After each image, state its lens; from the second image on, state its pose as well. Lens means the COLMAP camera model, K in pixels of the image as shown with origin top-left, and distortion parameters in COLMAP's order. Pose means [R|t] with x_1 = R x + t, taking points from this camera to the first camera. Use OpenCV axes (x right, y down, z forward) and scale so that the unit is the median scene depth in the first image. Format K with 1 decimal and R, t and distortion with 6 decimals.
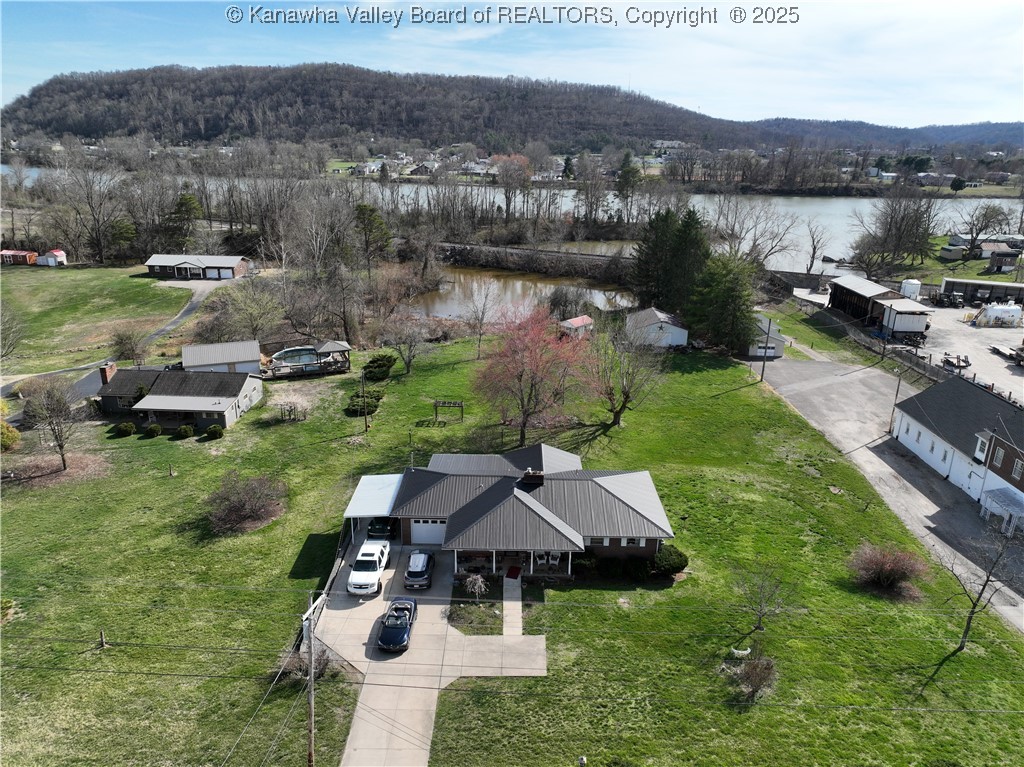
lens RADIAL K [[719.2, 0, 512.9], [0, 719.2, 382.3], [0, 0, 1]] dist [-0.001696, 0.020902]
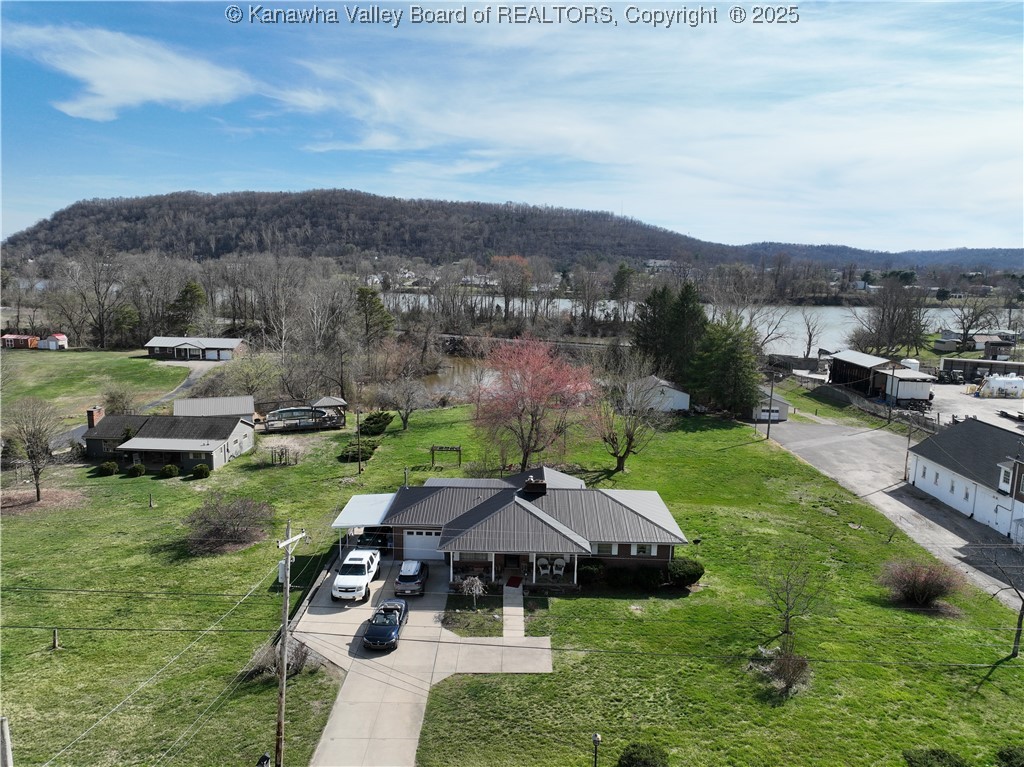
lens RADIAL K [[719.2, 0, 512.9], [0, 719.2, 384.4], [0, 0, 1]] dist [-0.001696, 0.020902]
pose [[0.999996, 0.001369, 0.002561, -0.002616], [-0.000938, 0.986855, -0.161607, 0.115892], [-0.002749, 0.161604, 0.986852, 0.039081]]
